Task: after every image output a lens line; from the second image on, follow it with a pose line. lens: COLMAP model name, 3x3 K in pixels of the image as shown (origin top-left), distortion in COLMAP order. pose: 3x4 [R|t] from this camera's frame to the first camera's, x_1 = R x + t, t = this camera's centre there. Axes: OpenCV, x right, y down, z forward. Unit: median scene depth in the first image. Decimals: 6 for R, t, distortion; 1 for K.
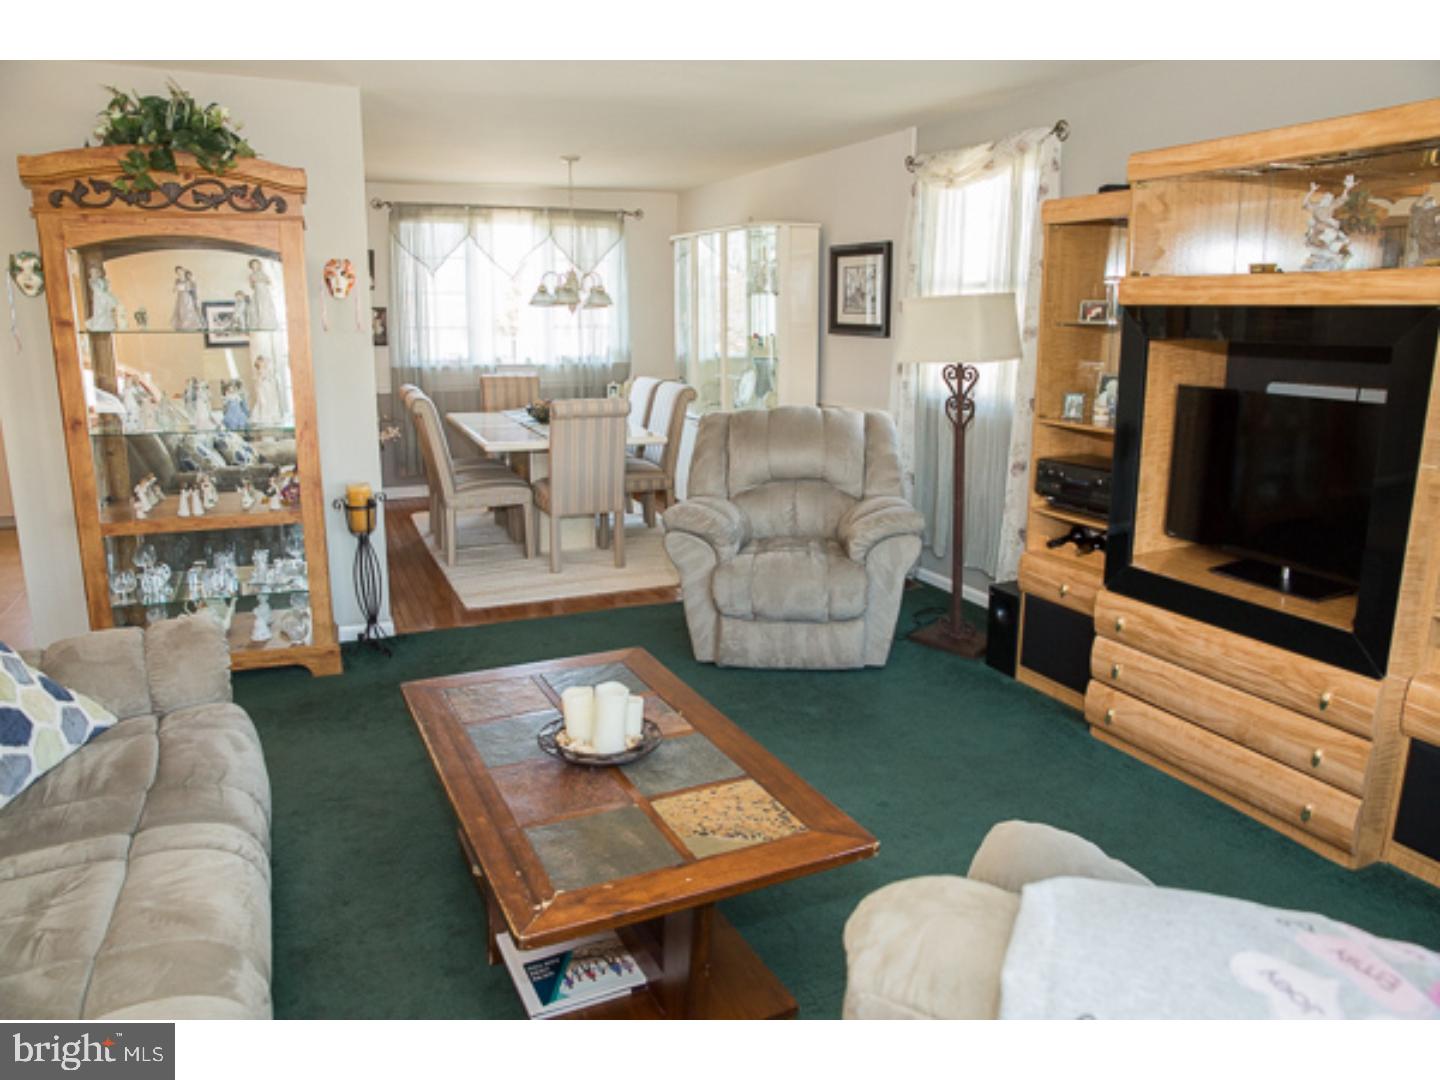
lens RADIAL K [[1005.4, 0, 720.0], [0, 1005.4, 540.0], [0, 0, 1]] dist [-0.106718, 0.083681]
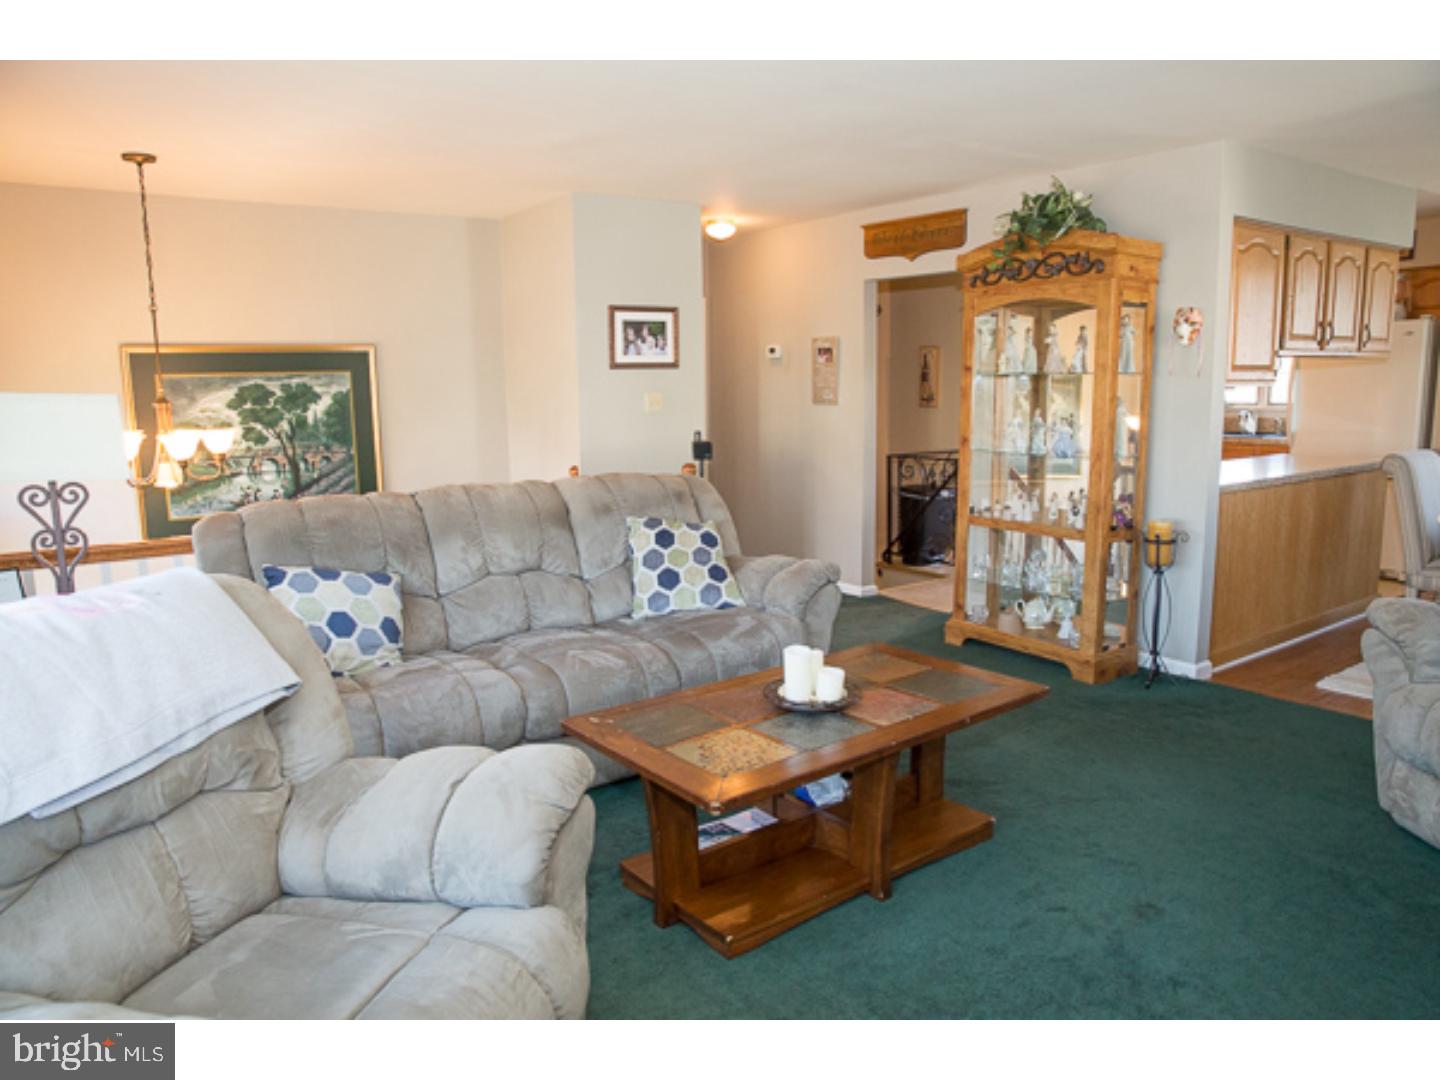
lens RADIAL K [[1008.5, 0, 720.0], [0, 1008.5, 540.0], [0, 0, 1]] dist [0.000847, 0.000132]
pose [[0.187148, 0.148274, -0.971077, 0.676134], [-0.202450, 0.973143, 0.109573, -0.067637], [0.961244, 0.176088, 0.212140, 0.376268]]
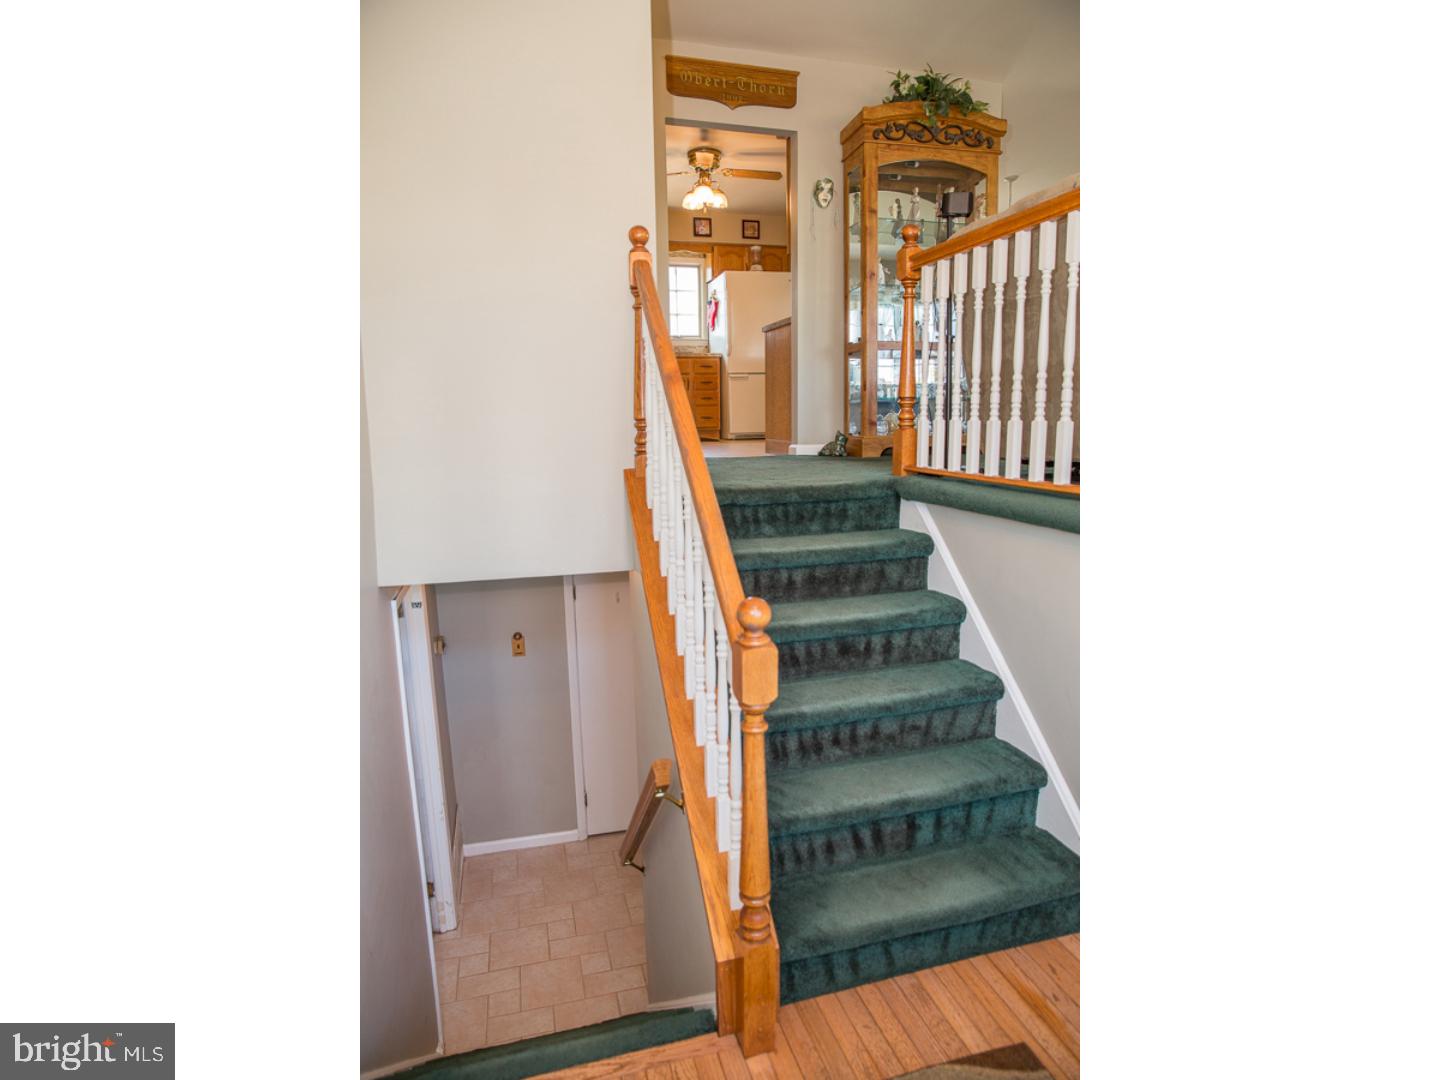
lens RADIAL K [[754.1, 0, 720.0], [0, 754.1, 540.0], [0, 0, 1]] dist [-0.029667, 0.000243]
pose [[0.989797, 0.001828, -0.142471, -0.713179], [-0.010358, 0.998195, -0.059153, 0.377350], [0.142106, 0.060025, 0.988030, -0.216269]]
